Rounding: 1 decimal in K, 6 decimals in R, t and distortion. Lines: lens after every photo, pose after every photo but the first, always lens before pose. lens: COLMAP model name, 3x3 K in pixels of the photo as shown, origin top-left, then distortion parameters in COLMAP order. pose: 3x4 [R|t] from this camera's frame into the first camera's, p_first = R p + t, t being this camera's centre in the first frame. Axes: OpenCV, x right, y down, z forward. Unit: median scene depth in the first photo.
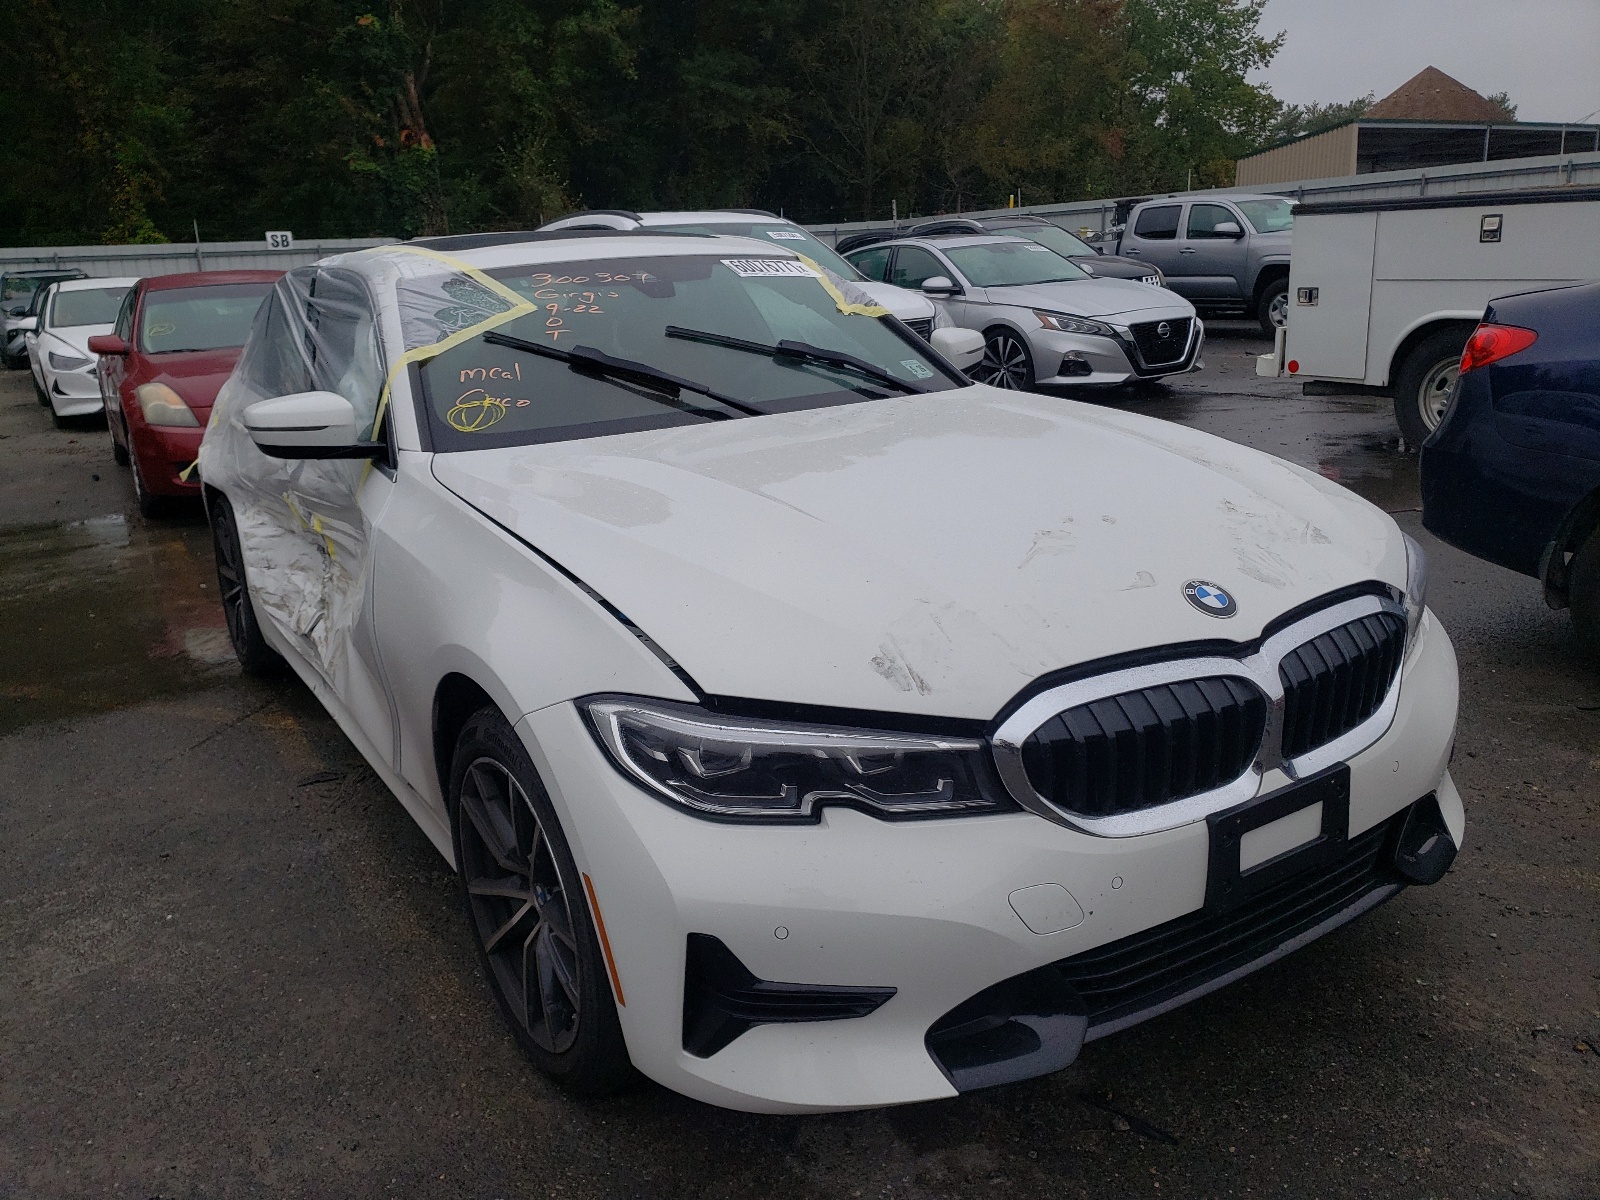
lens RADIAL K [[1158.2, 0, 800.0], [0, 1158.2, 600.0], [0, 0, 1]] dist [0.005126, 0.000621]
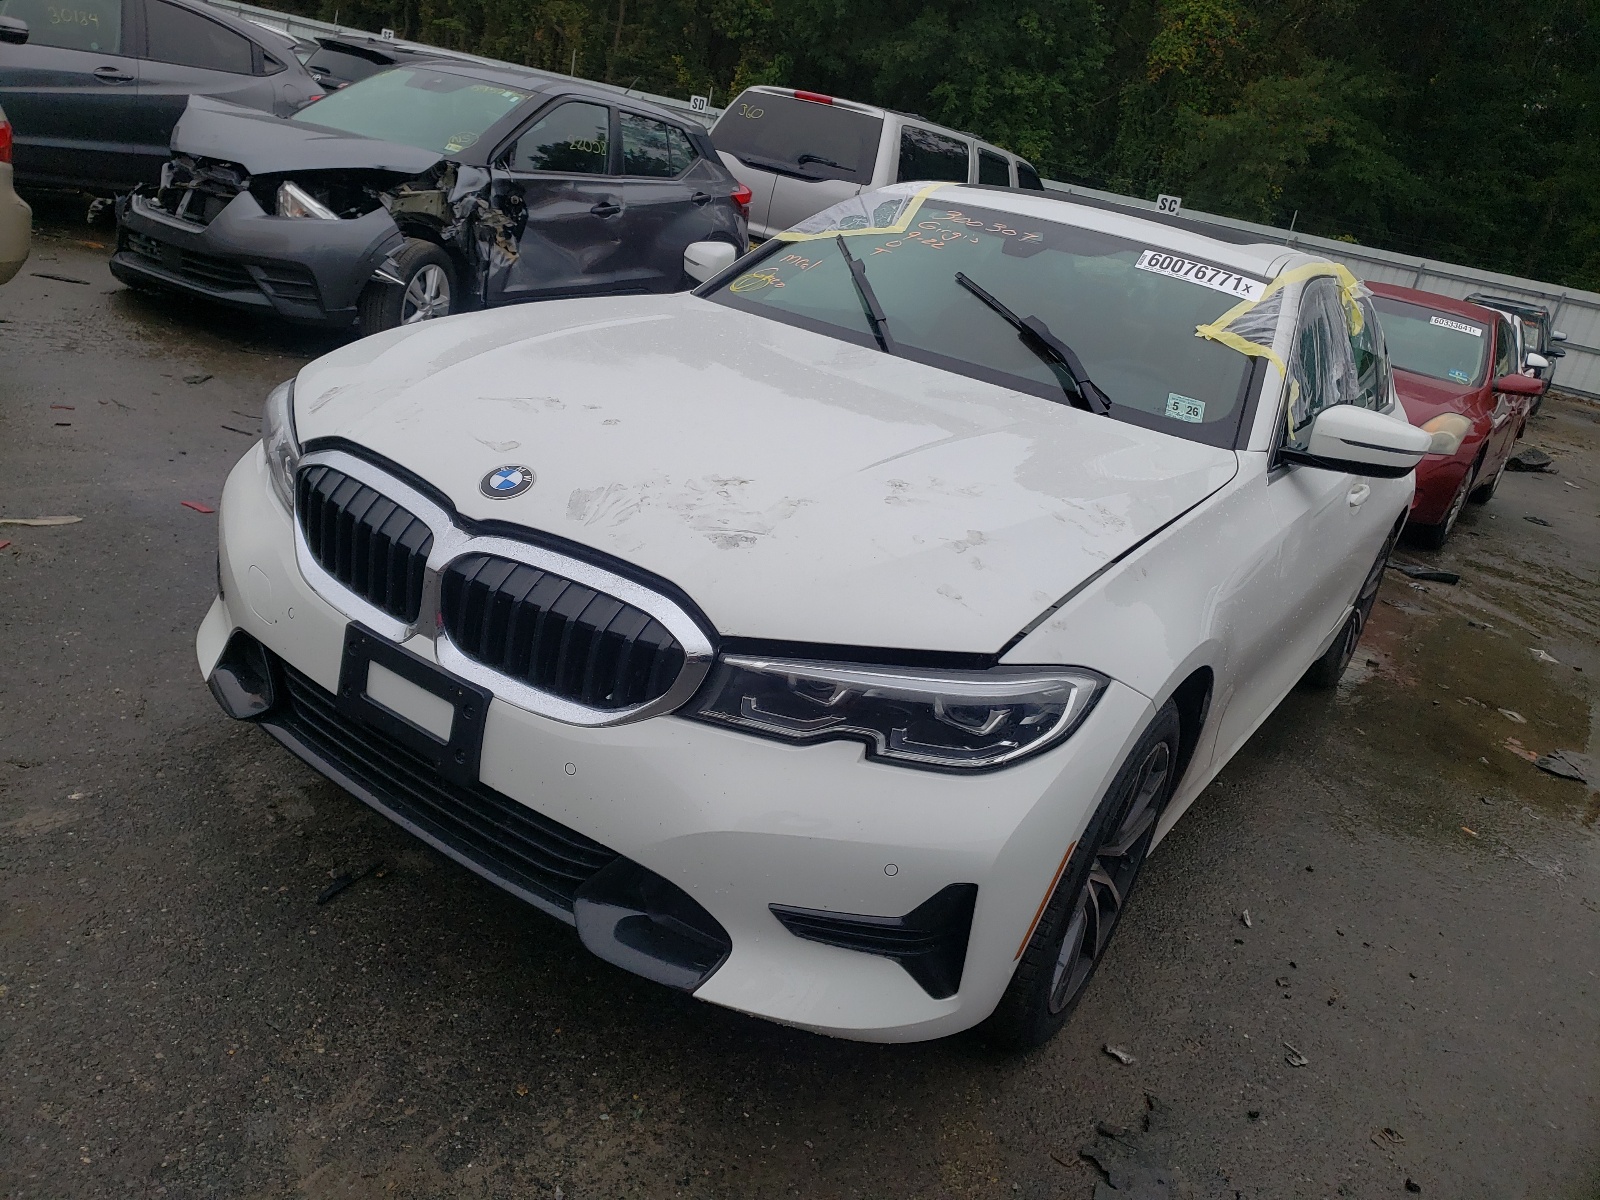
lens RADIAL K [[1200.3, 0, 800.0], [0, 1200.3, 600.0], [0, 0, 1]] dist [-0.001569, -0.000248]
pose [[0.420903, 0.434943, -0.796031, 1.247983], [-0.467405, 0.856075, 0.220609, -0.245992], [0.777415, 0.279213, 0.563619, 0.586873]]
